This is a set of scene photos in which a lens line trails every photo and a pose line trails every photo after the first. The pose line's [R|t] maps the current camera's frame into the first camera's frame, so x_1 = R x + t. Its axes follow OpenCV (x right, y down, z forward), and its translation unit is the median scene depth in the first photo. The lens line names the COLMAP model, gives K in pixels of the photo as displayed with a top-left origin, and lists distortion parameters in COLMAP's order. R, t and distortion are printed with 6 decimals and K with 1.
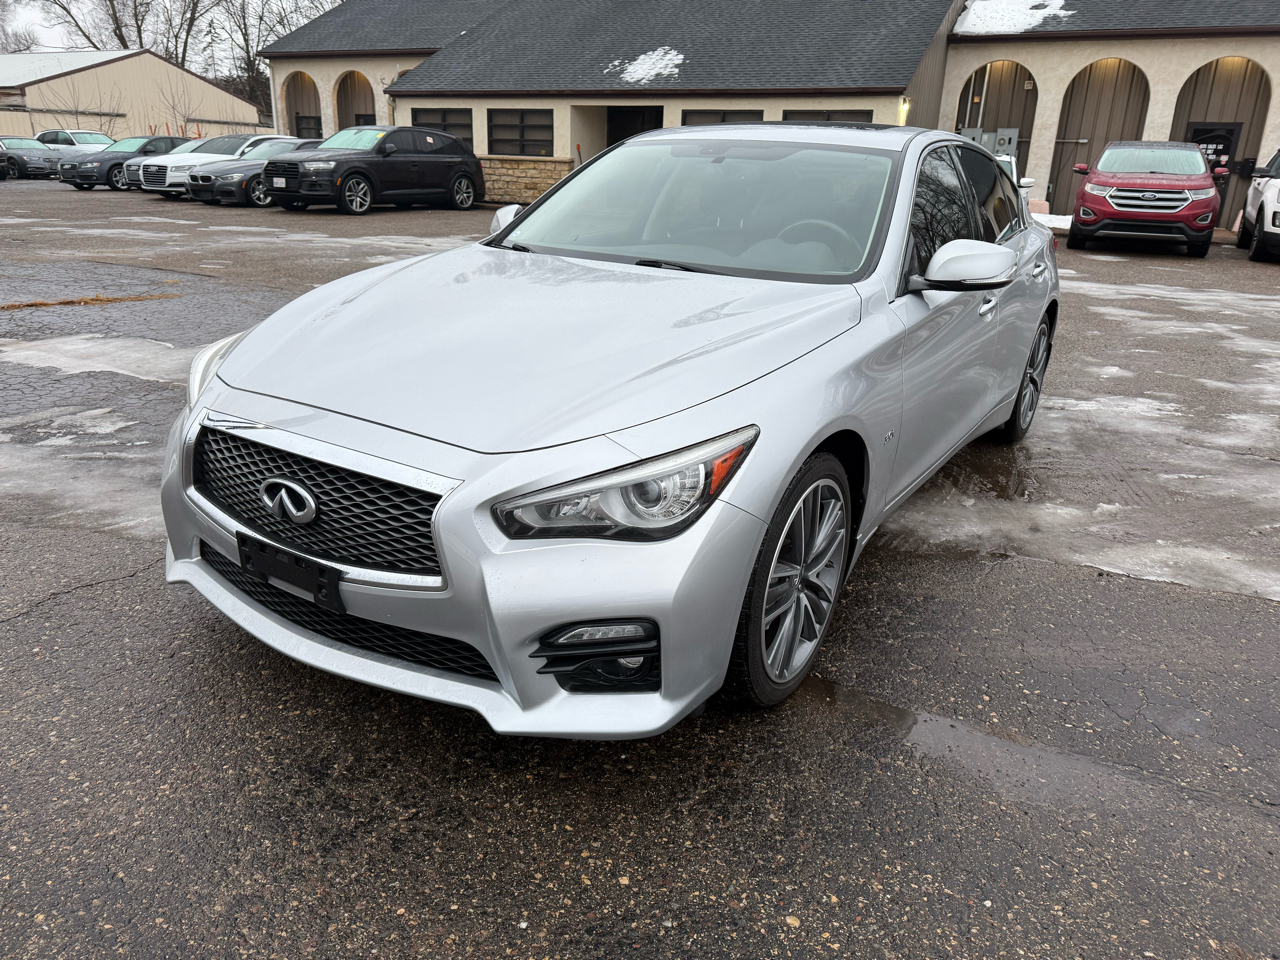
lens RADIAL K [[934.7, 0, 640.0], [0, 934.7, 480.0], [0, 0, 1]] dist [0.006520, -0.012073]
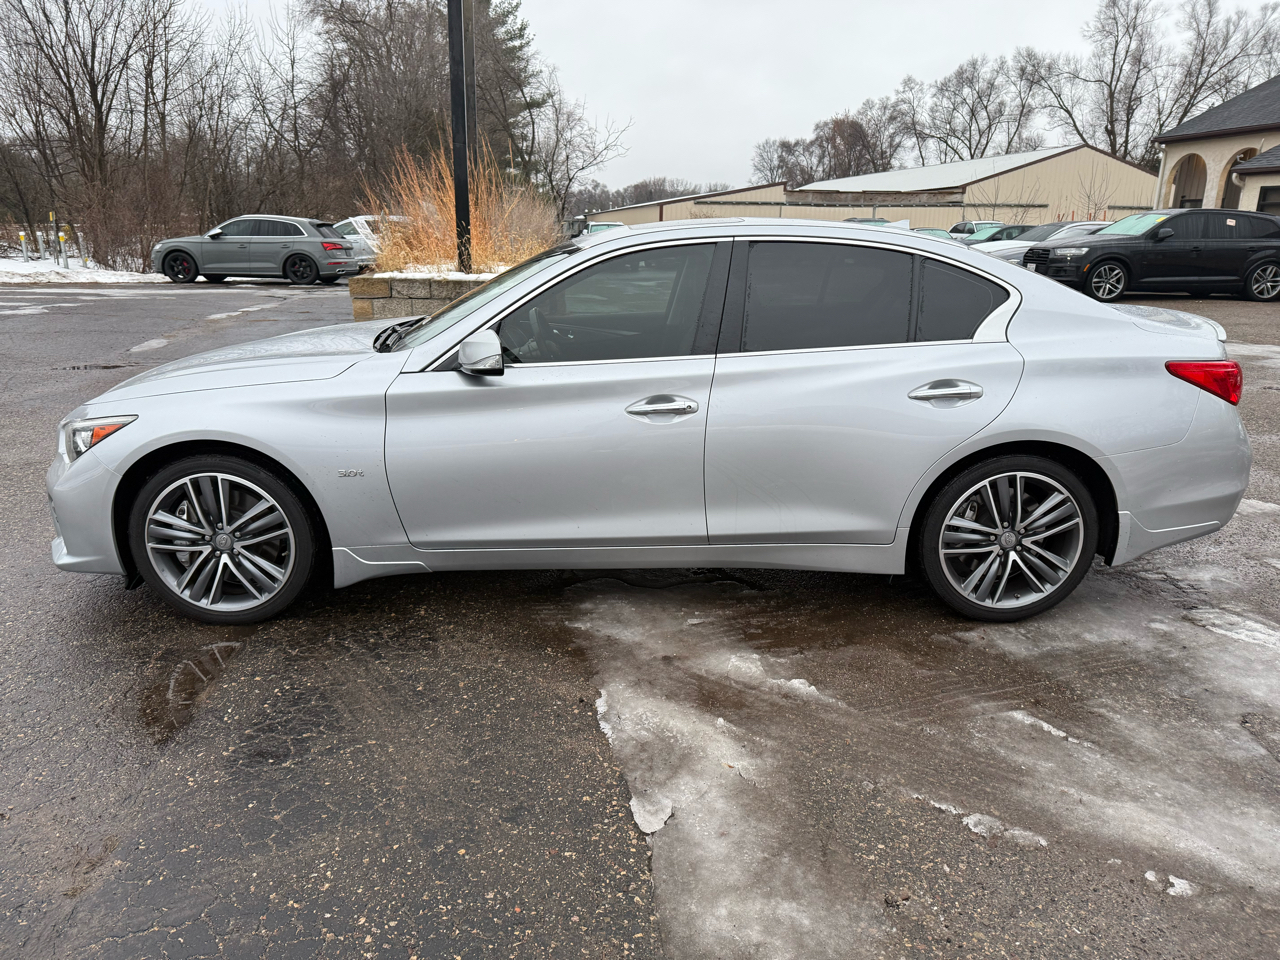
lens RADIAL K [[934.7, 0, 640.0], [0, 934.7, 480.0], [0, 0, 1]] dist [0.006520, -0.012073]
pose [[0.523447, 0.198261, -0.828671, 0.231808], [-0.264798, 0.962247, 0.062954, -0.033655], [0.809867, 0.186477, 0.556184, 0.092177]]
